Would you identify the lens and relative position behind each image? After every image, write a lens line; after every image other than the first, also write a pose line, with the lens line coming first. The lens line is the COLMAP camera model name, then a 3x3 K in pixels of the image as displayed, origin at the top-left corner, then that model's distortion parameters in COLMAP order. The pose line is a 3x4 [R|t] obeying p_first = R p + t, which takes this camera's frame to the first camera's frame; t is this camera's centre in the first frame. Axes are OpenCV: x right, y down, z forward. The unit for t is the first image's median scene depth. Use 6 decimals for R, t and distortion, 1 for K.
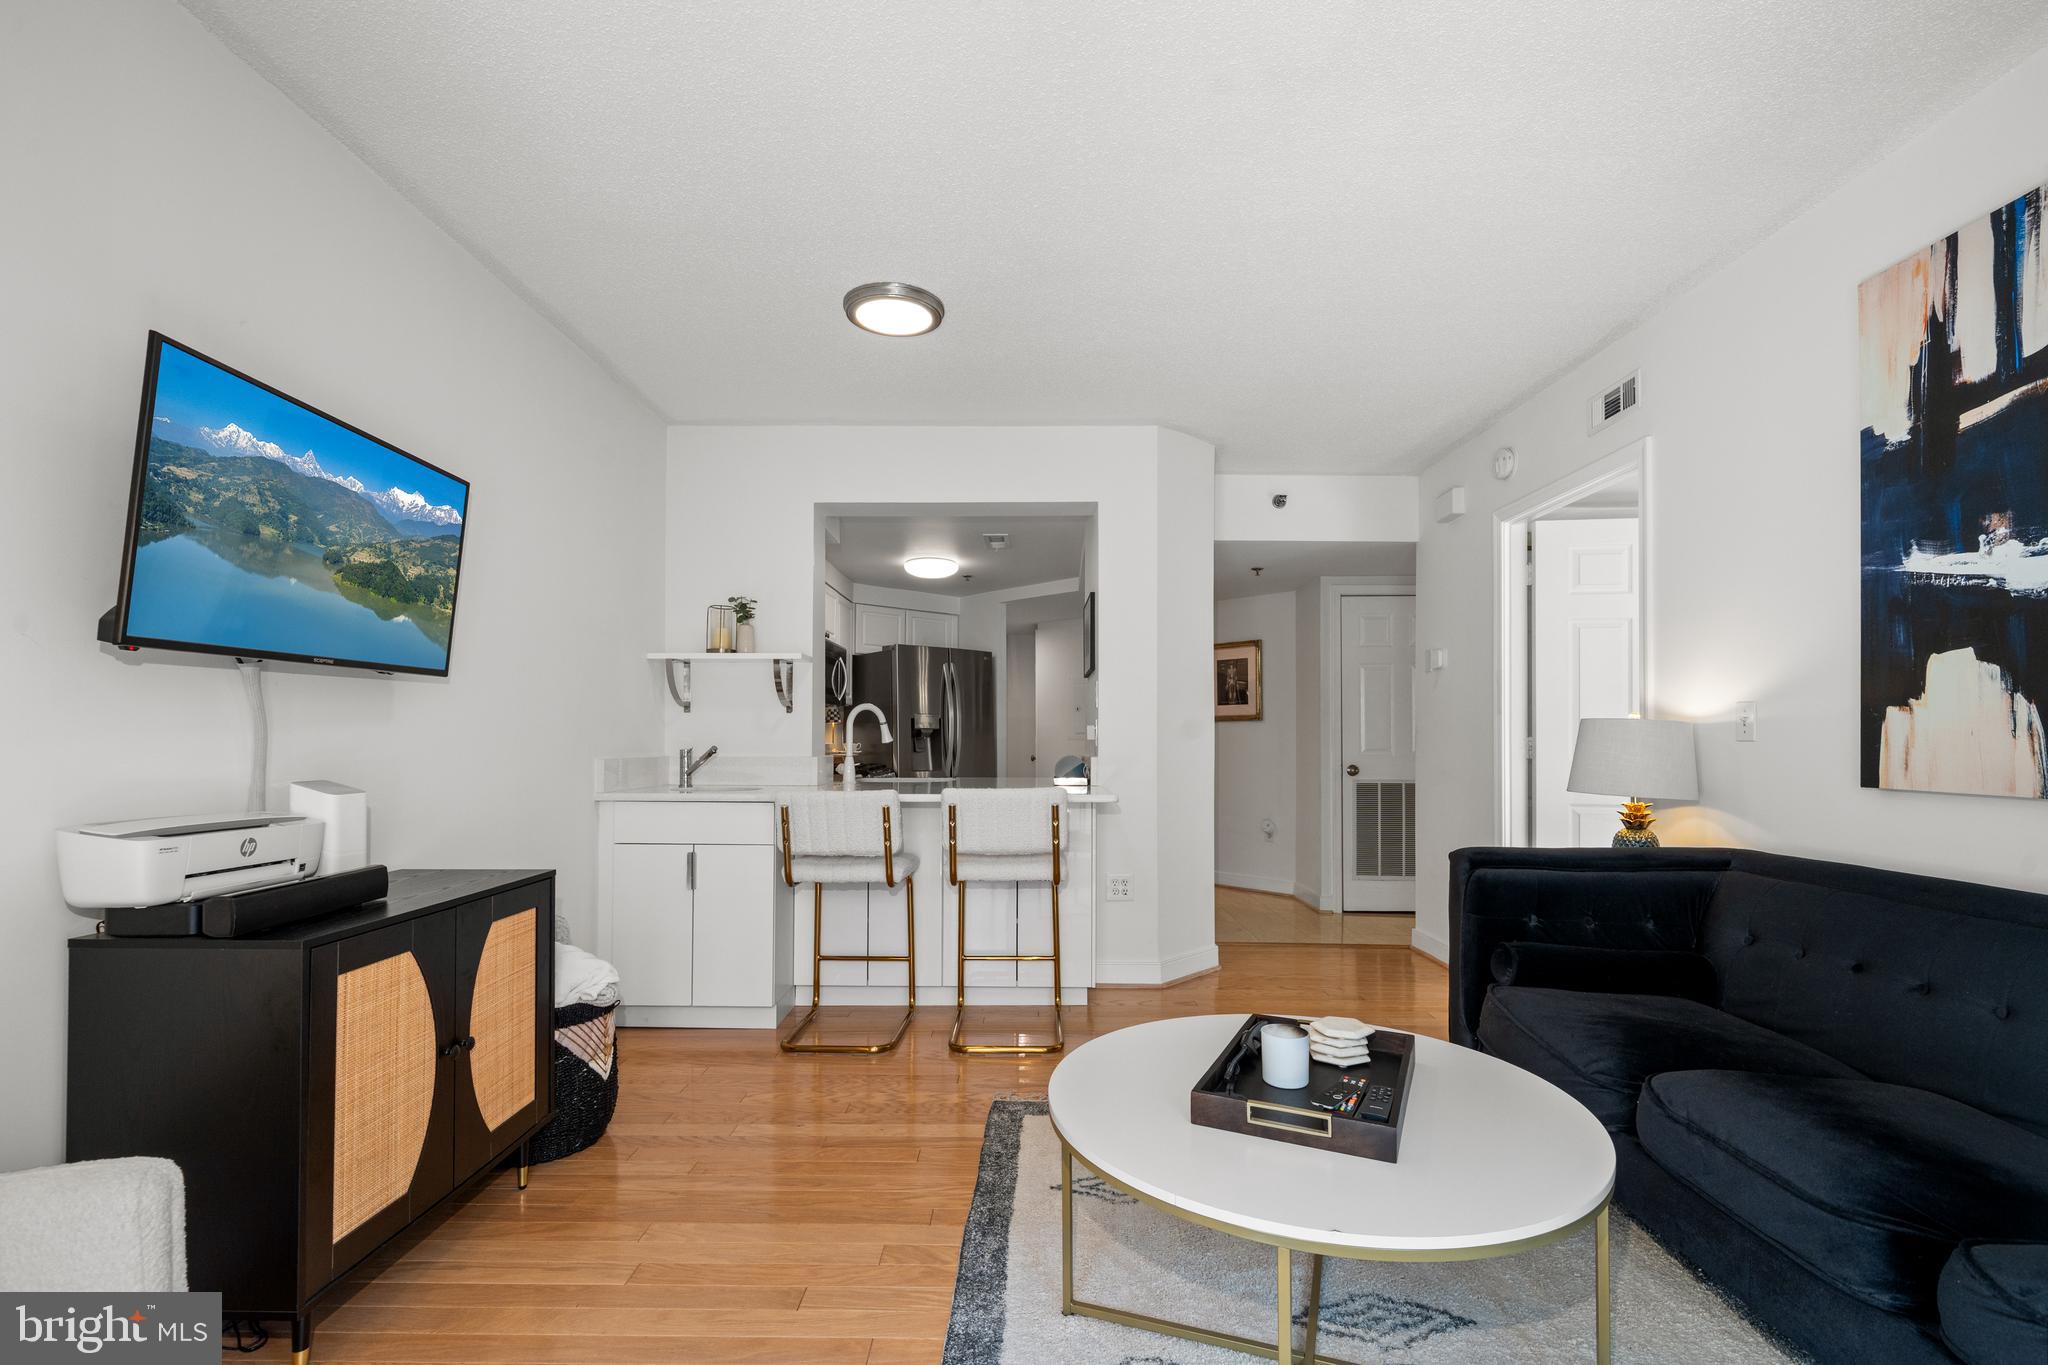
lens RADIAL K [[898.3, 0, 1022.8], [0, 898.3, 727.9], [0, 0, 1]] dist [0.001997, -0.000649]
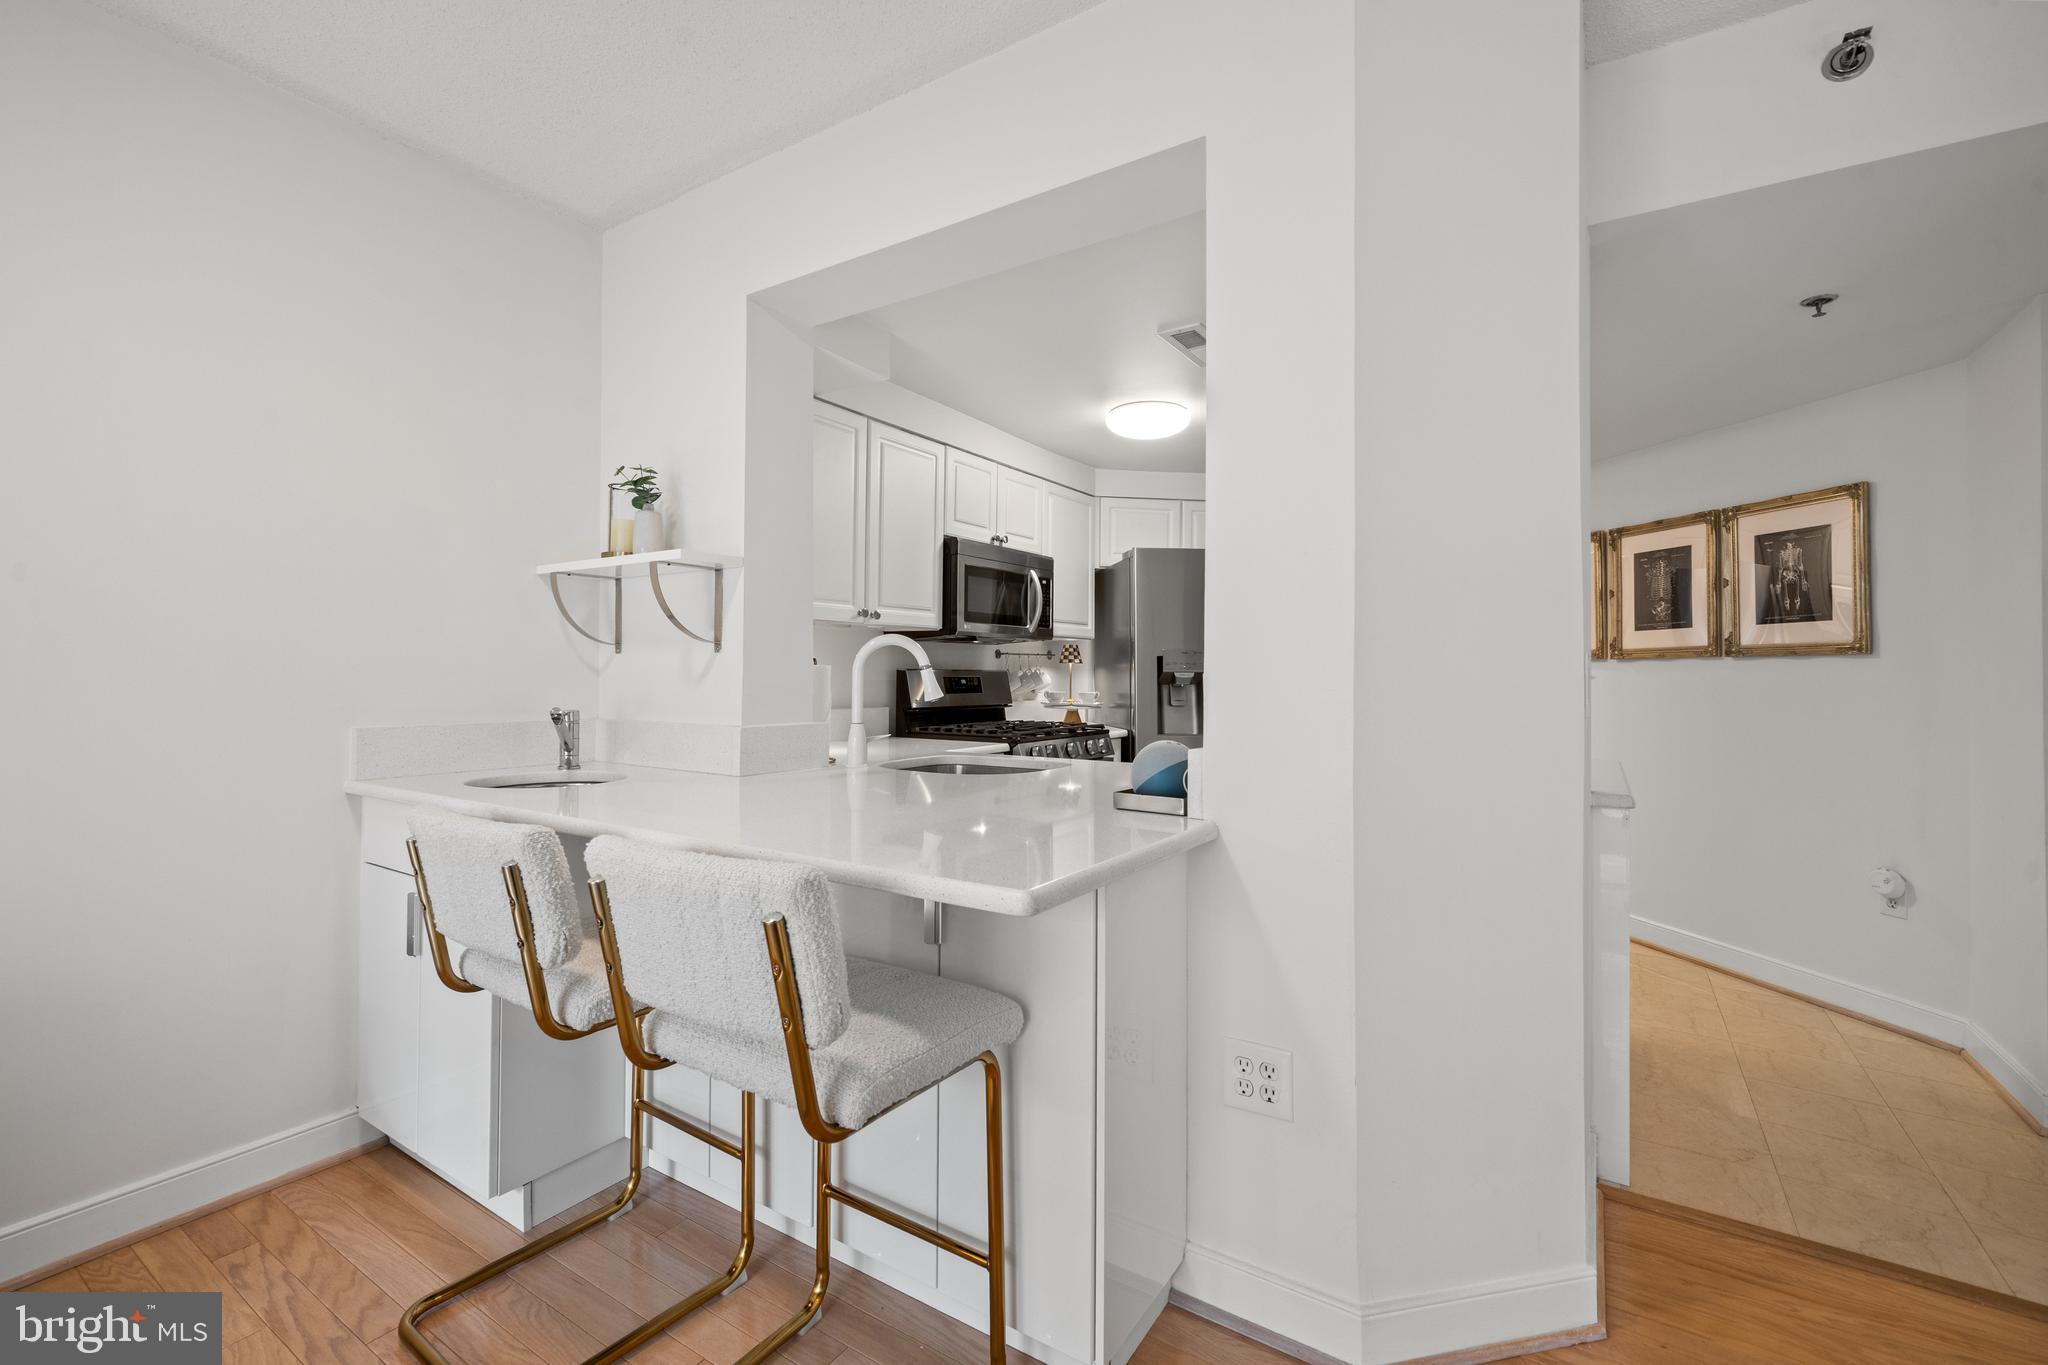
lens RADIAL K [[898.3, 0, 1017.4], [0, 898.3, 667.3], [0, 0, 1]] dist [0.001997, -0.000649]
pose [[0.845776, -0.005580, -0.533509, 0.406771], [0.005107, 0.999984, -0.002364, -0.007183], [0.533514, -0.000725, 0.845791, 1.066727]]
